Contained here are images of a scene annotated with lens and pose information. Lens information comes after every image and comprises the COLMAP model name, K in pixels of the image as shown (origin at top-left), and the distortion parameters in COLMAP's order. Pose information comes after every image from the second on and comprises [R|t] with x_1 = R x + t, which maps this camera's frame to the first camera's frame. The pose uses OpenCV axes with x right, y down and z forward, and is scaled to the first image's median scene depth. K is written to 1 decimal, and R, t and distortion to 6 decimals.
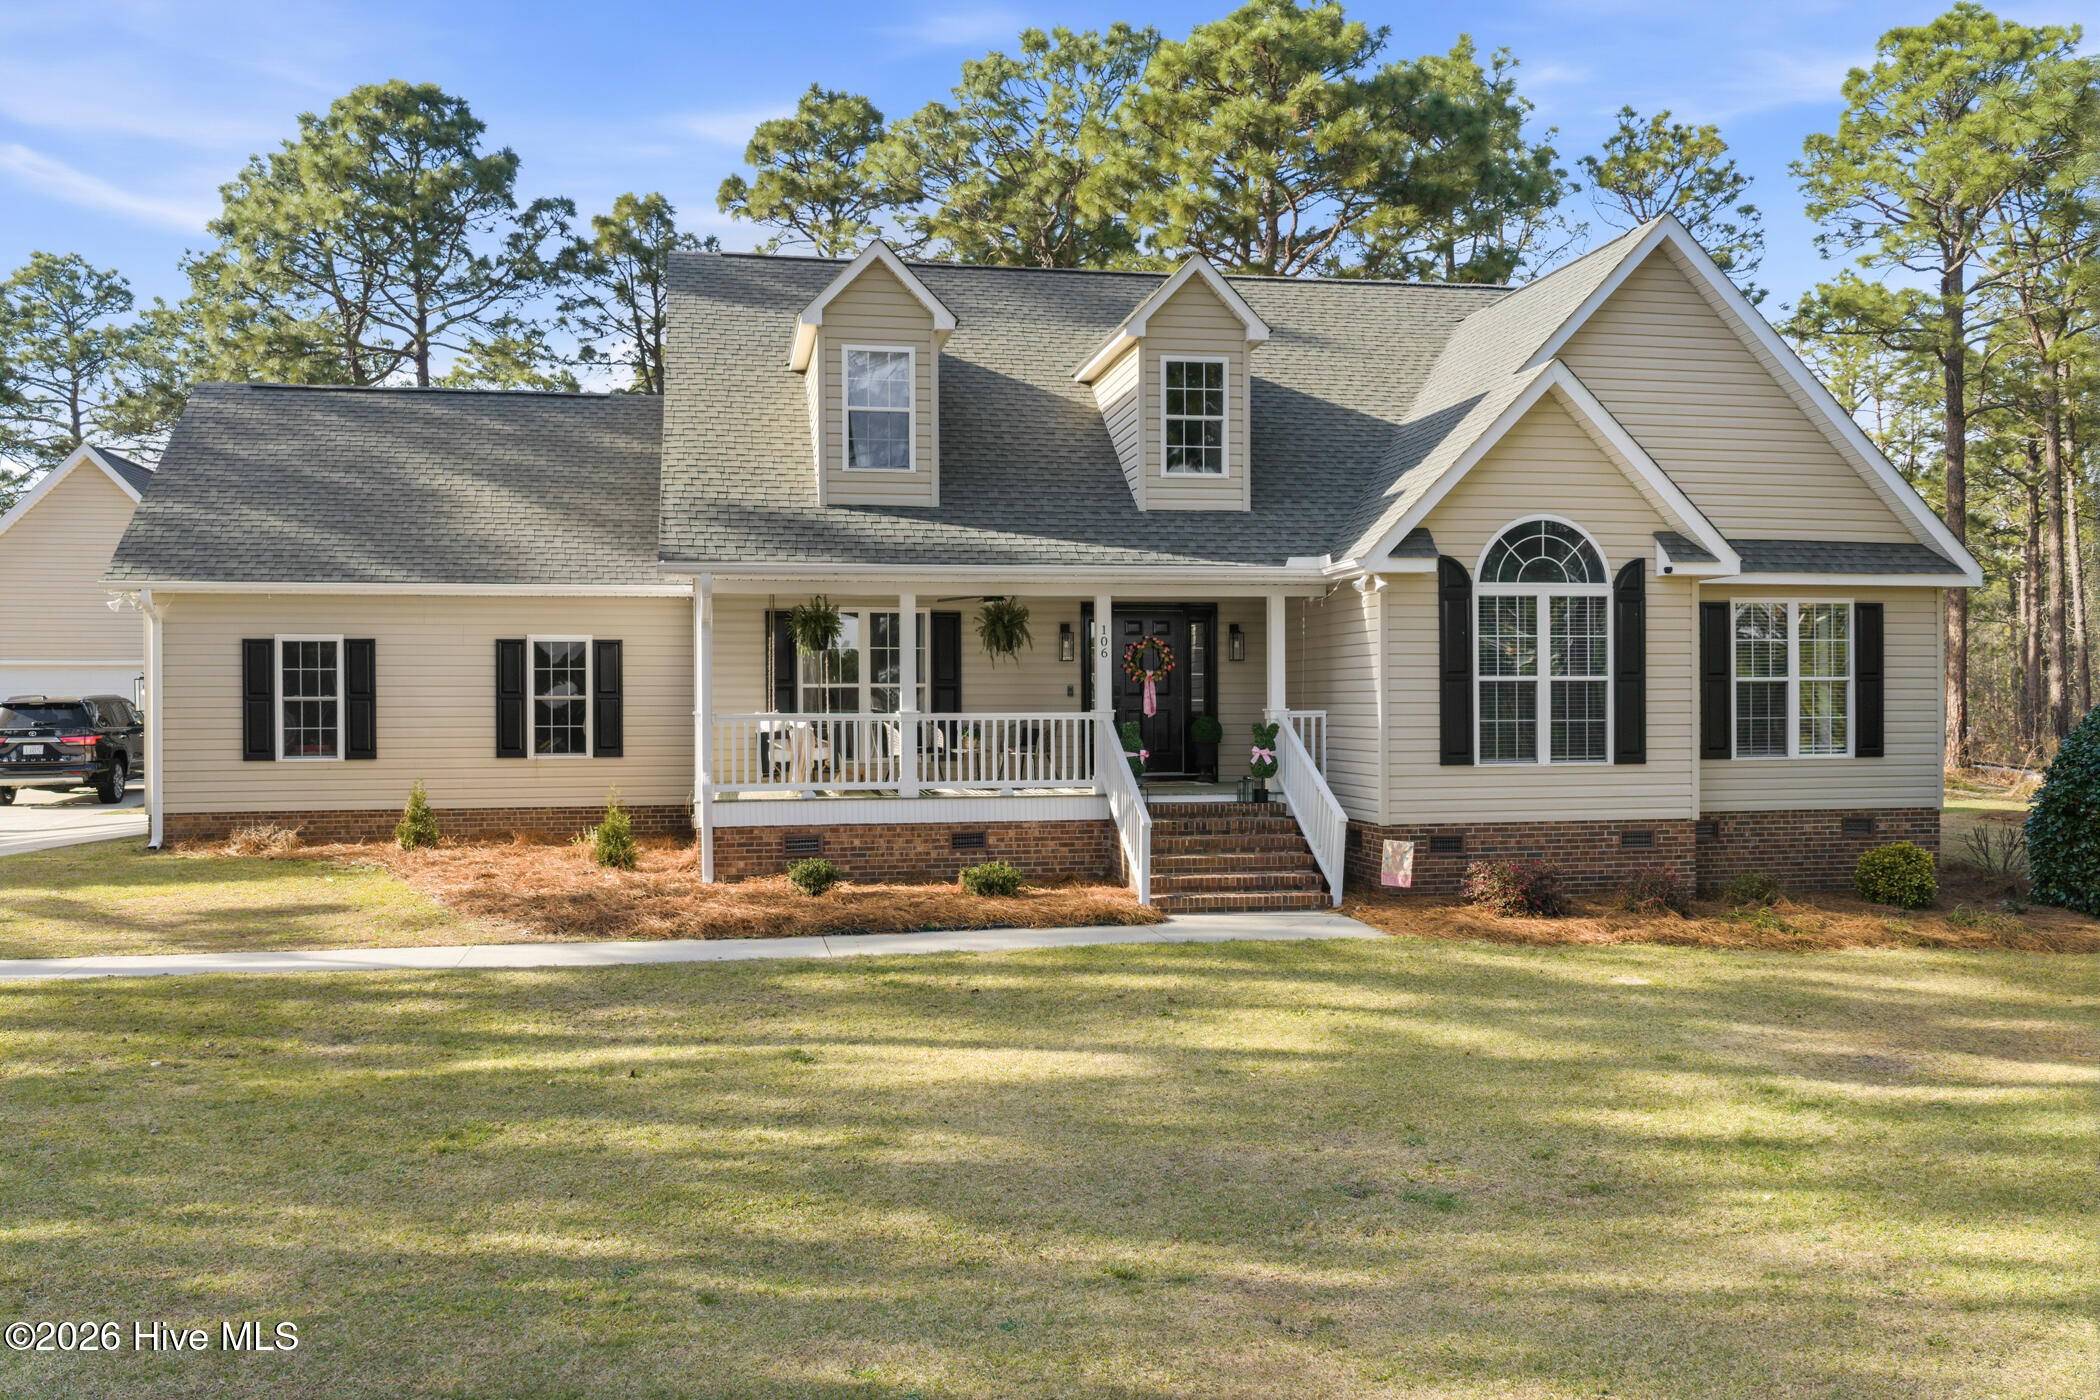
lens RADIAL K [[1747.7, 0, 1052.8], [0, 1747.7, 699.4], [0, 0, 1]] dist [0.009280, -0.016295]
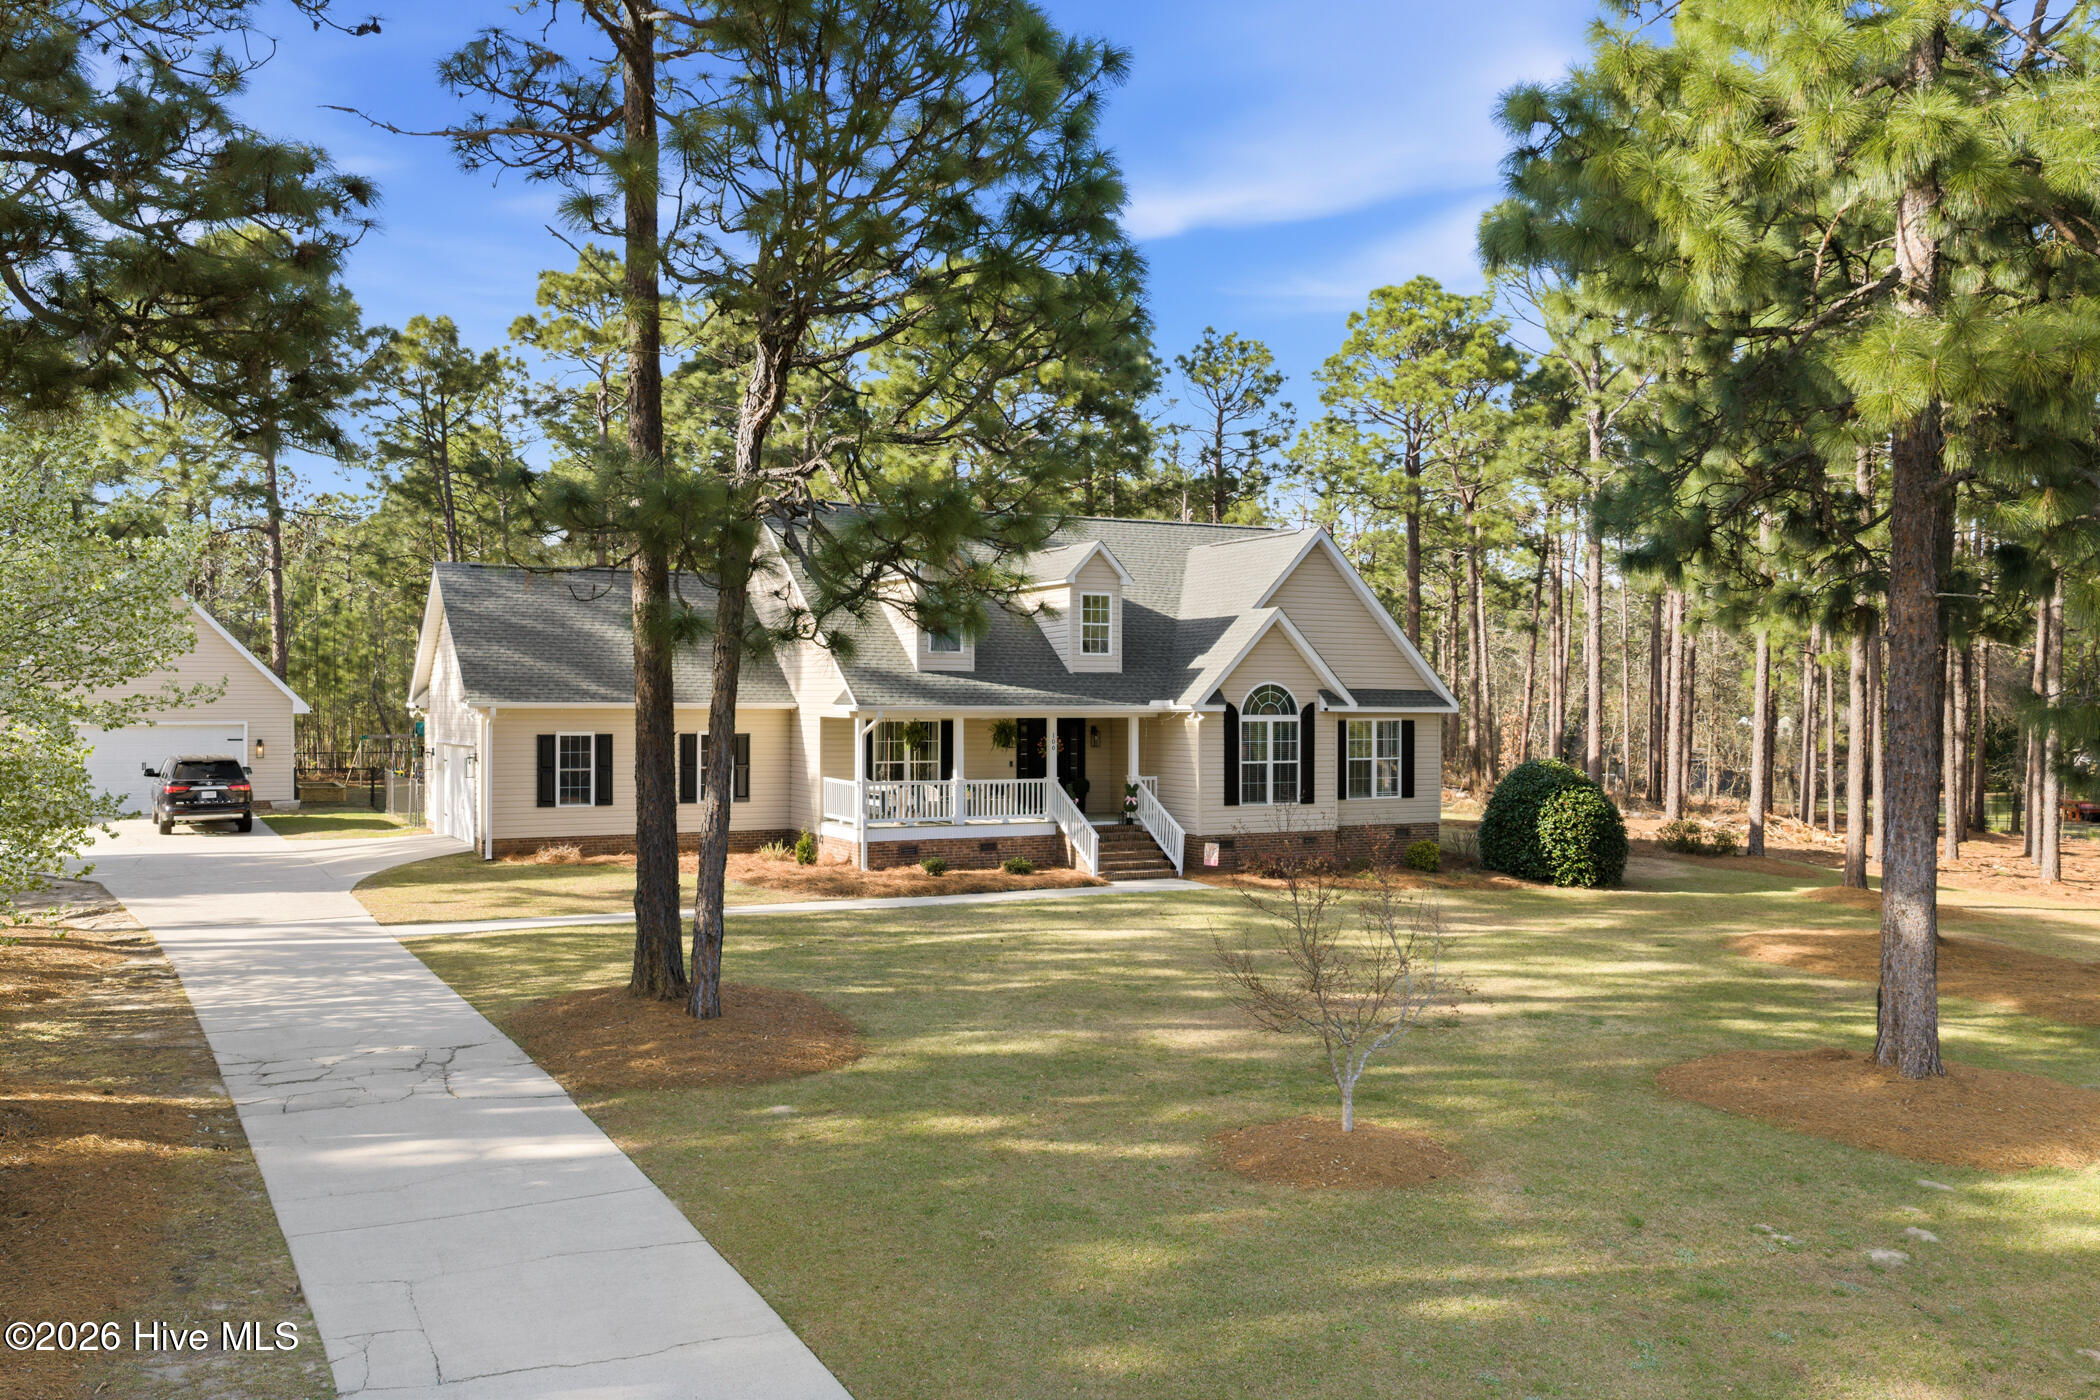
lens RADIAL K [[1745.9, 0, 1057.6], [0, 1745.9, 696.3], [0, 0, 1]] dist [0.009658, -0.017563]
pose [[0.955793, 0.008320, 0.293923, -0.529251], [-0.006961, 0.999960, -0.005668, -0.072180], [-0.293959, 0.003372, 0.955812, -0.830592]]
